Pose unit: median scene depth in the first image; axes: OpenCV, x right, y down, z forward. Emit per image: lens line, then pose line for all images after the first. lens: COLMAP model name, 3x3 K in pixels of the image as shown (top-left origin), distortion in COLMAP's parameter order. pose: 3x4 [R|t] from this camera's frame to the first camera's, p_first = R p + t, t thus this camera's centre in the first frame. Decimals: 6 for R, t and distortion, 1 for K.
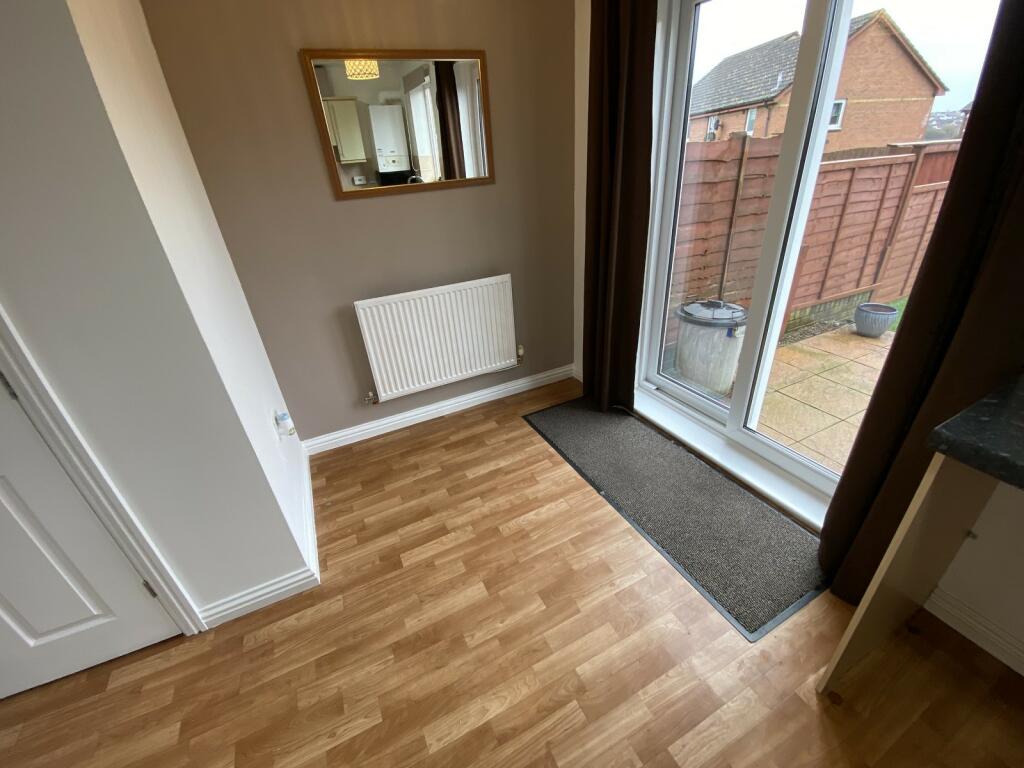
lens RADIAL K [[418.6, 0, 508.2], [0, 418.6, 388.6], [0, 0, 1]] dist [0.001324, -0.012098]
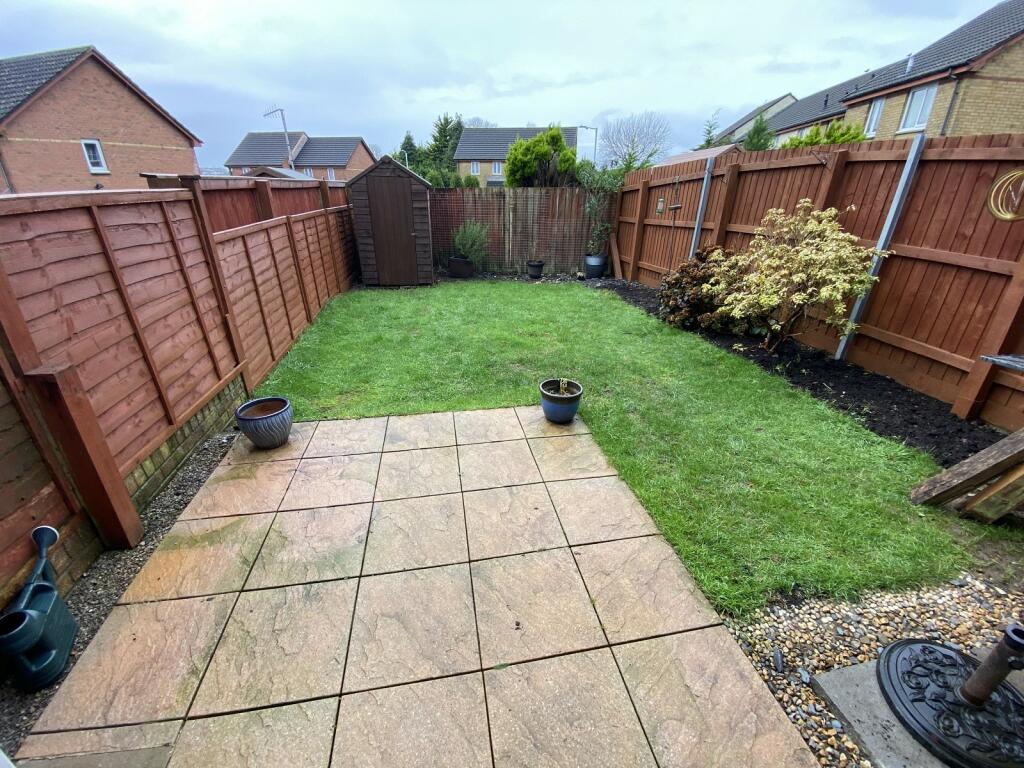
lens RADIAL K [[418.6, 0, 508.2], [0, 418.6, 388.6], [0, 0, 1]] dist [0.001324, -0.012098]
pose [[0.273357, -0.351904, 0.895231, 0.377268], [0.436640, 0.874665, 0.210493, -0.179244], [-0.857101, 0.333354, 0.392751, 0.358356]]
